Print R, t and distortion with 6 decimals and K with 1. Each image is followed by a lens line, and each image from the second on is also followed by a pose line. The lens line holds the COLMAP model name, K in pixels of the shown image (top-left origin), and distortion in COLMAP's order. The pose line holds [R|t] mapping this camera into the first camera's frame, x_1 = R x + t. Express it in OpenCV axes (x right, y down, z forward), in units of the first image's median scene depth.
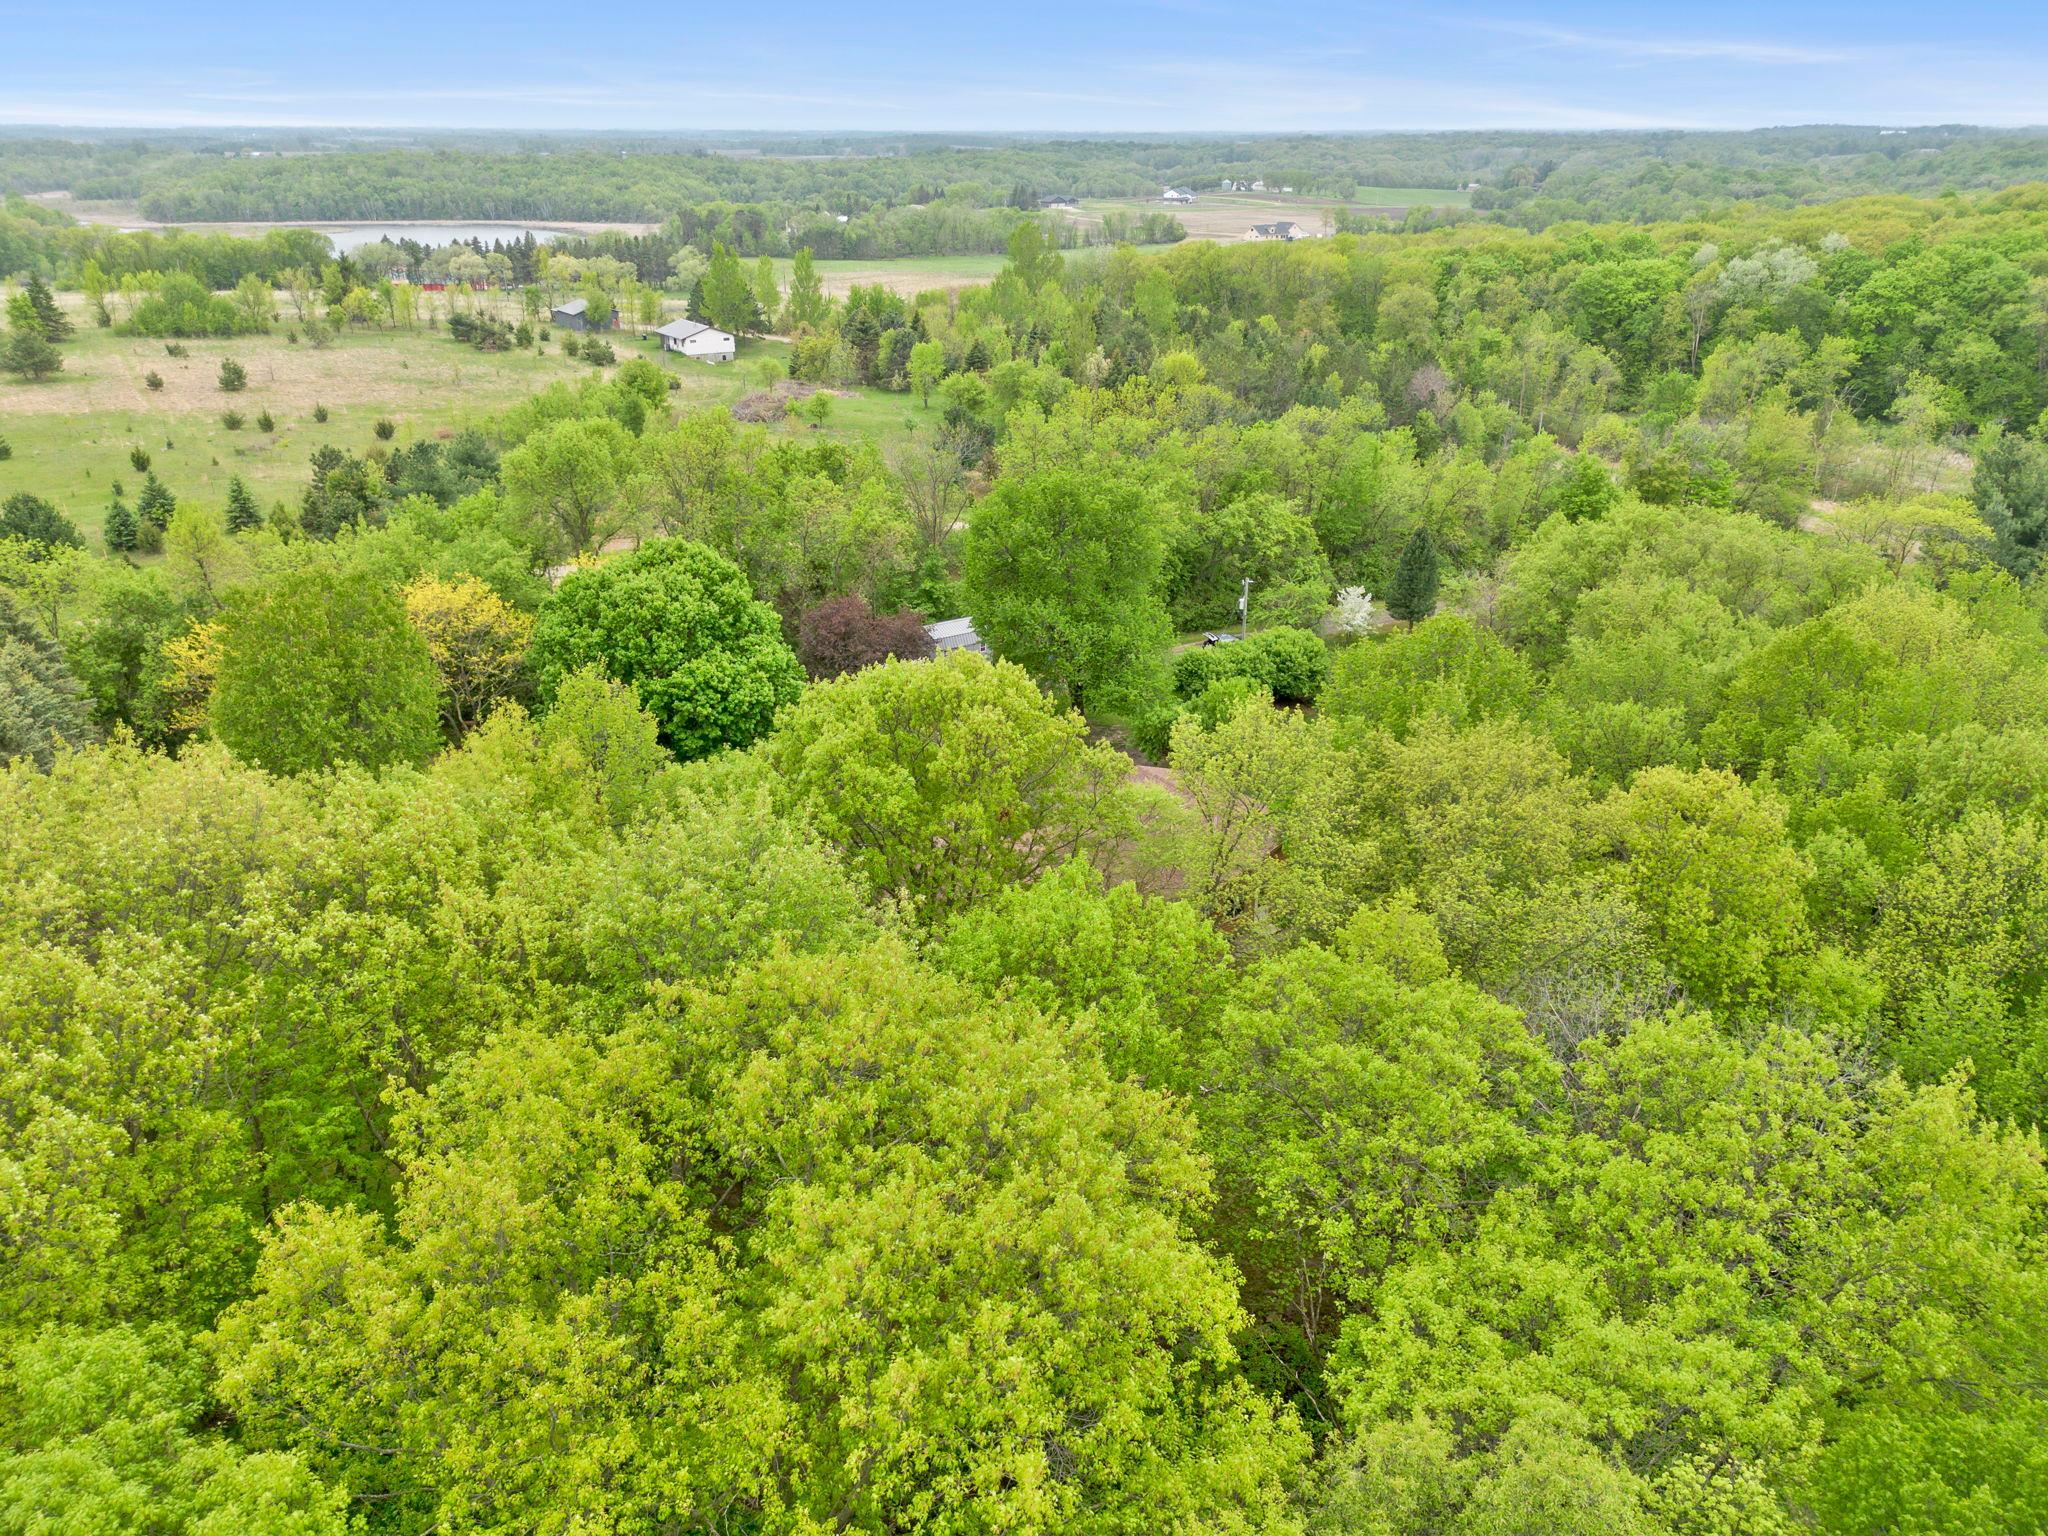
lens RADIAL K [[1453.5, 0, 1035.5], [0, 1453.5, 792.8], [0, 0, 1]] dist [0.067048, -0.048952]
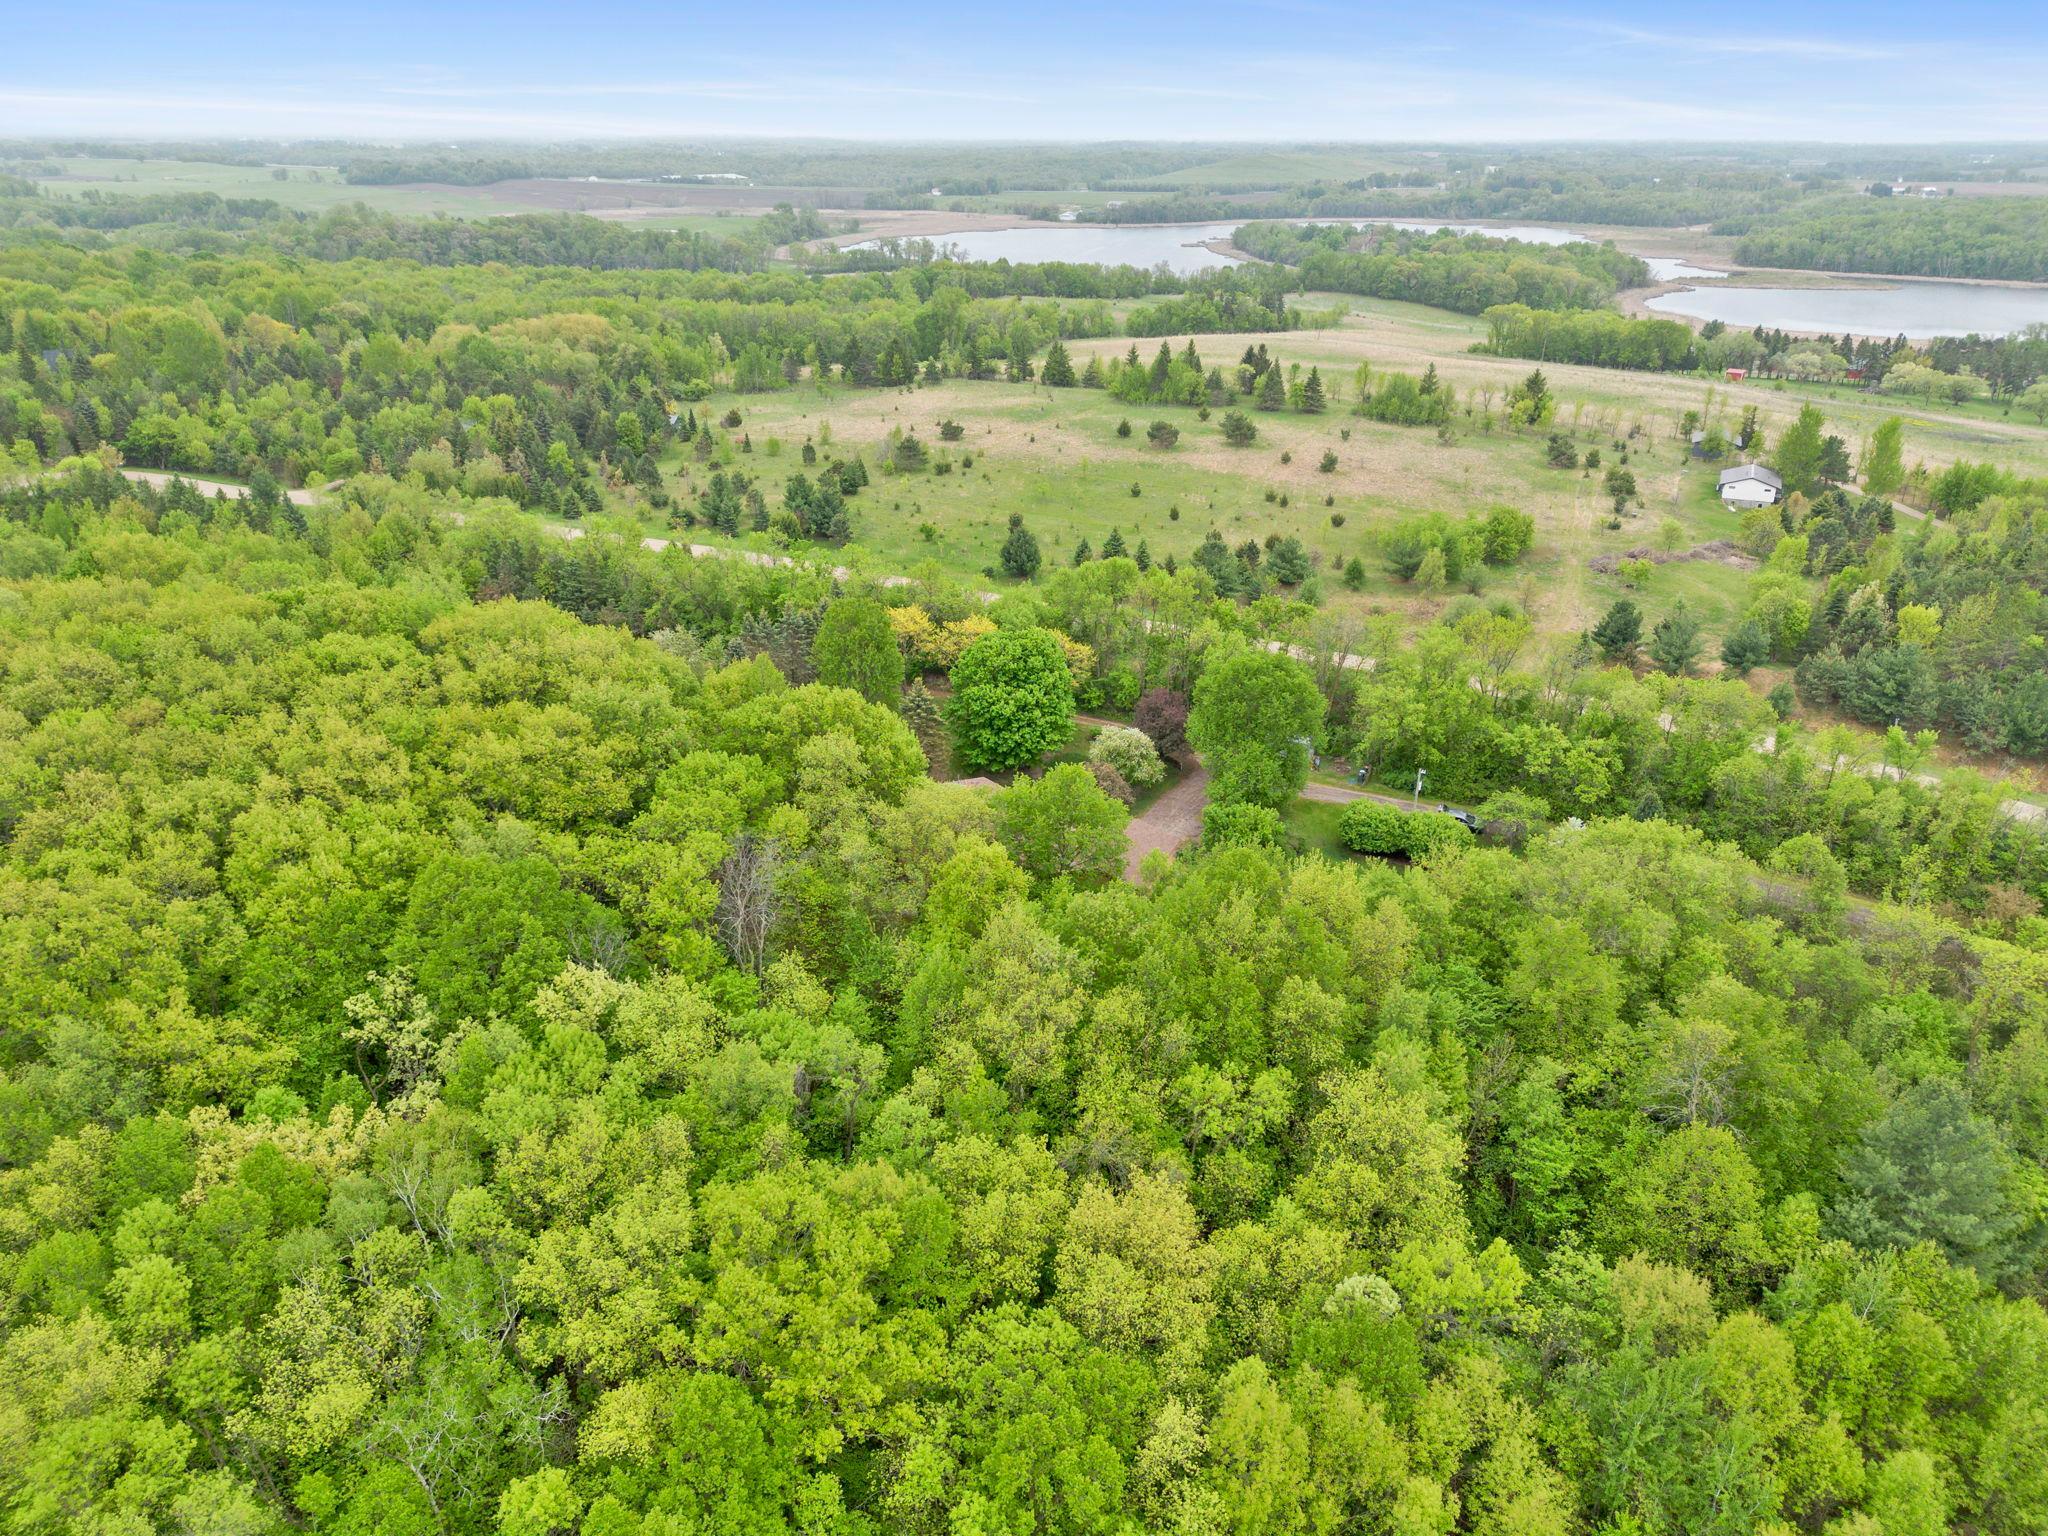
lens RADIAL K [[1493.2, 0, 1031.0], [0, 1493.2, 745.6], [0, 0, 1]] dist [0.068544, -0.060746]
pose [[0.535821, 0.327423, -0.778261, 0.443438], [-0.357576, 0.923005, 0.142133, -0.099486], [0.764876, 0.202129, 0.611644, -0.073268]]
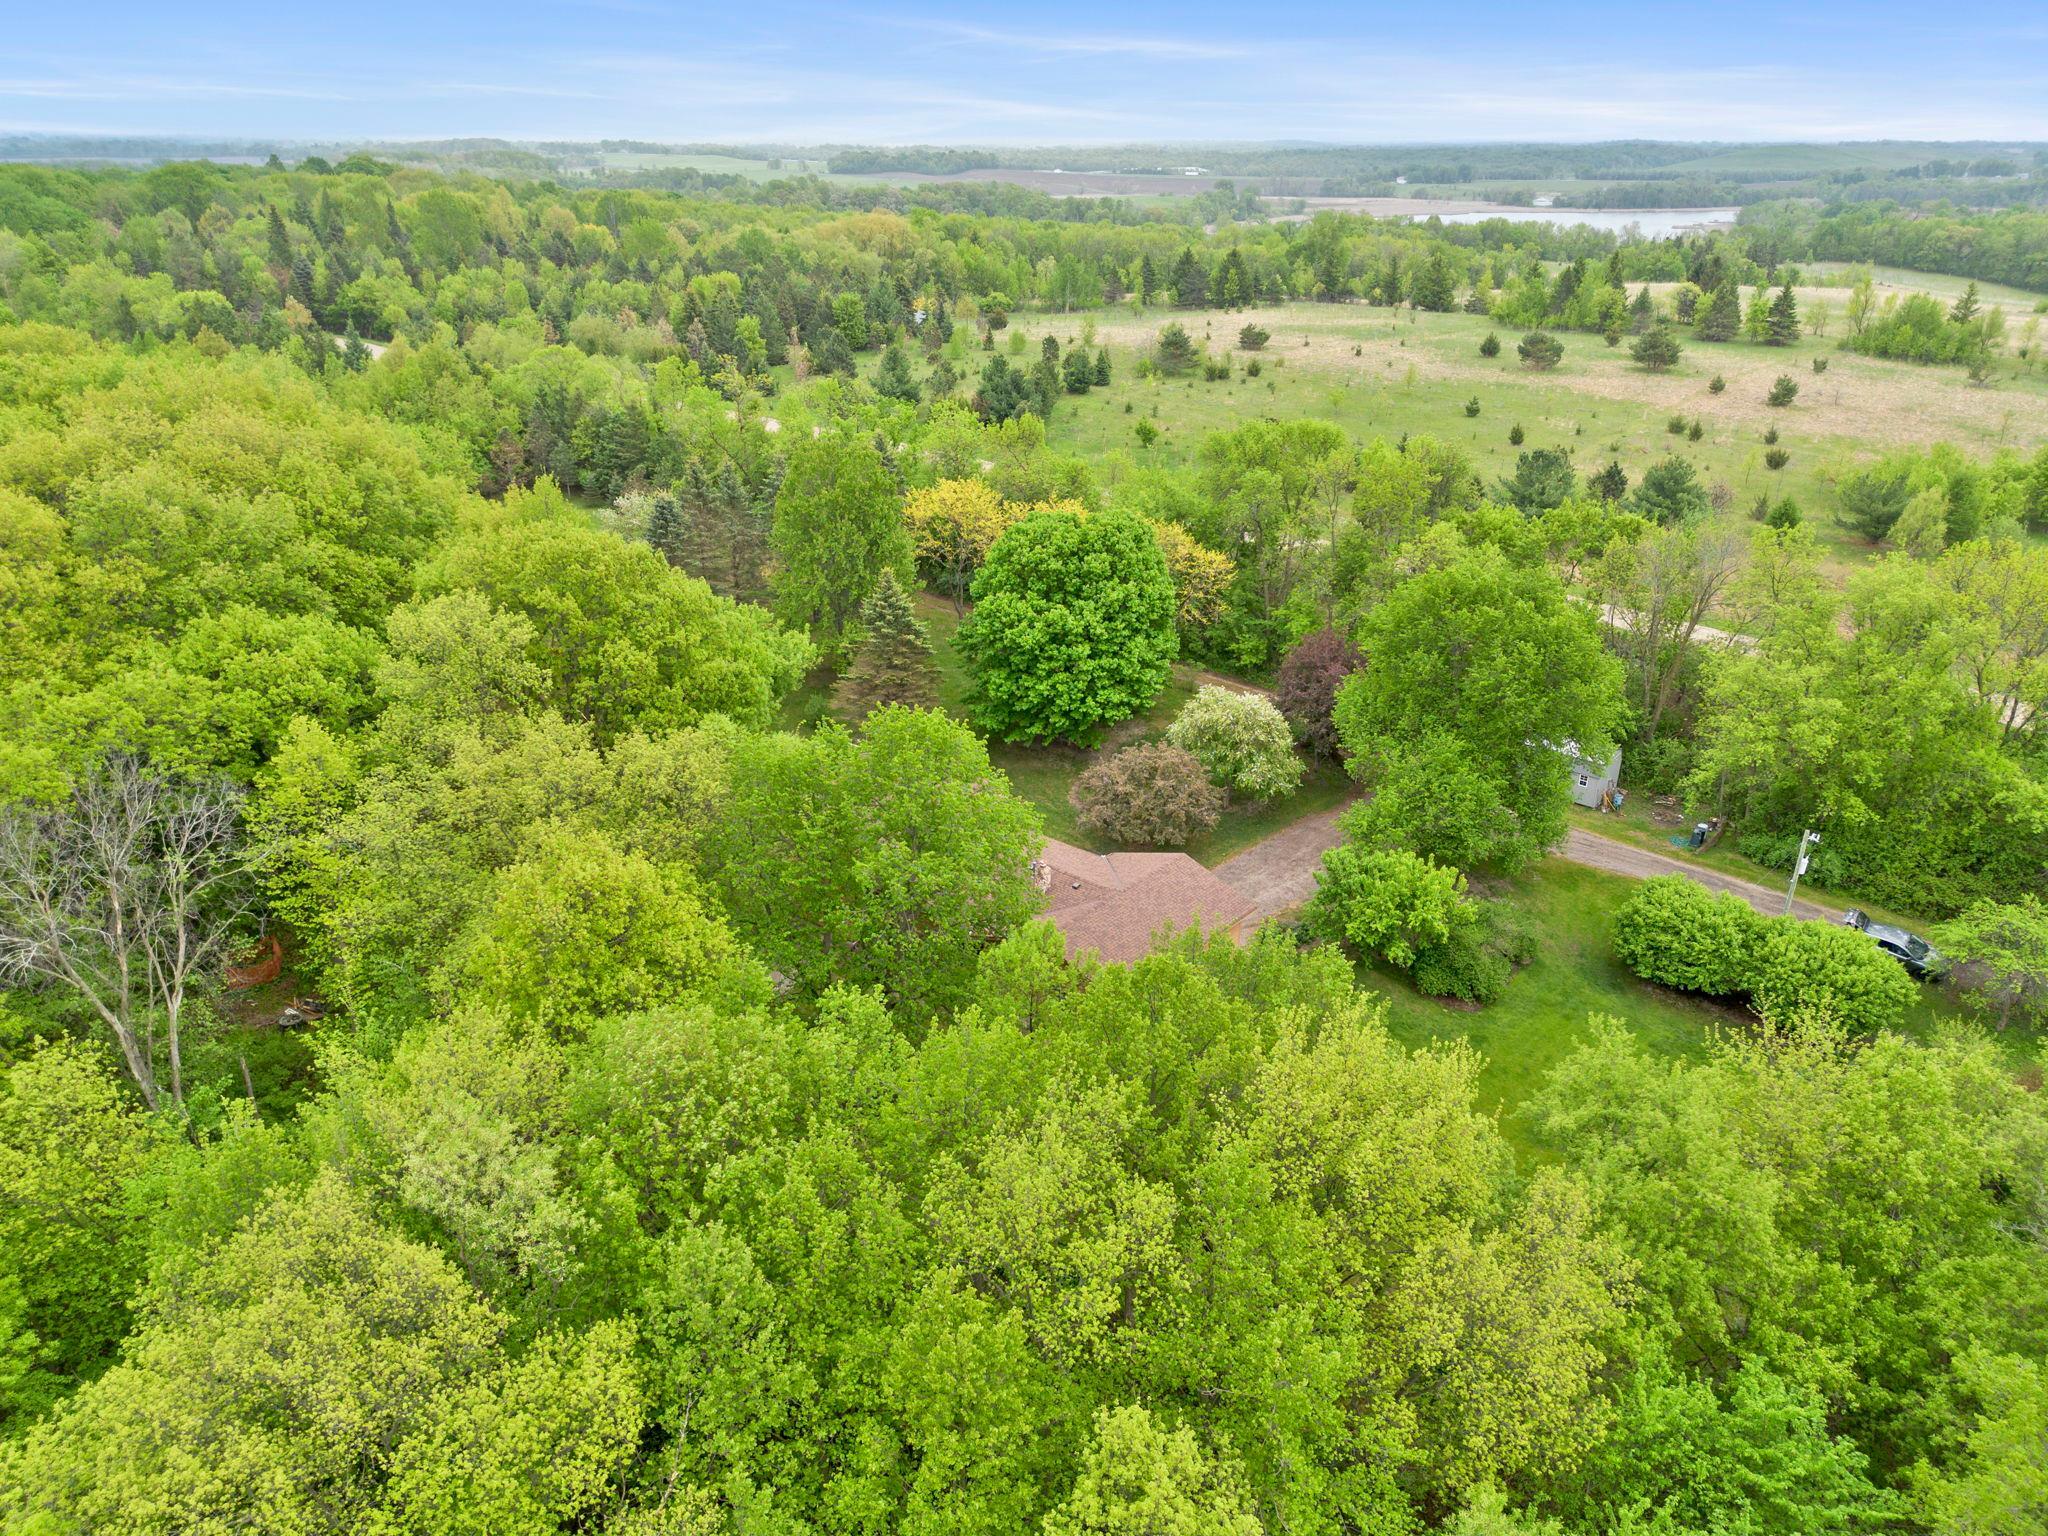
lens RADIAL K [[1481.5, 0, 991.9], [0, 1481.5, 765.3], [0, 0, 1]] dist [0.028846, -0.034160]
pose [[0.238872, 0.379767, -0.893710, 0.274444], [-0.402460, 0.876303, 0.264800, -0.084758], [0.883723, 0.296429, 0.362166, 0.171239]]
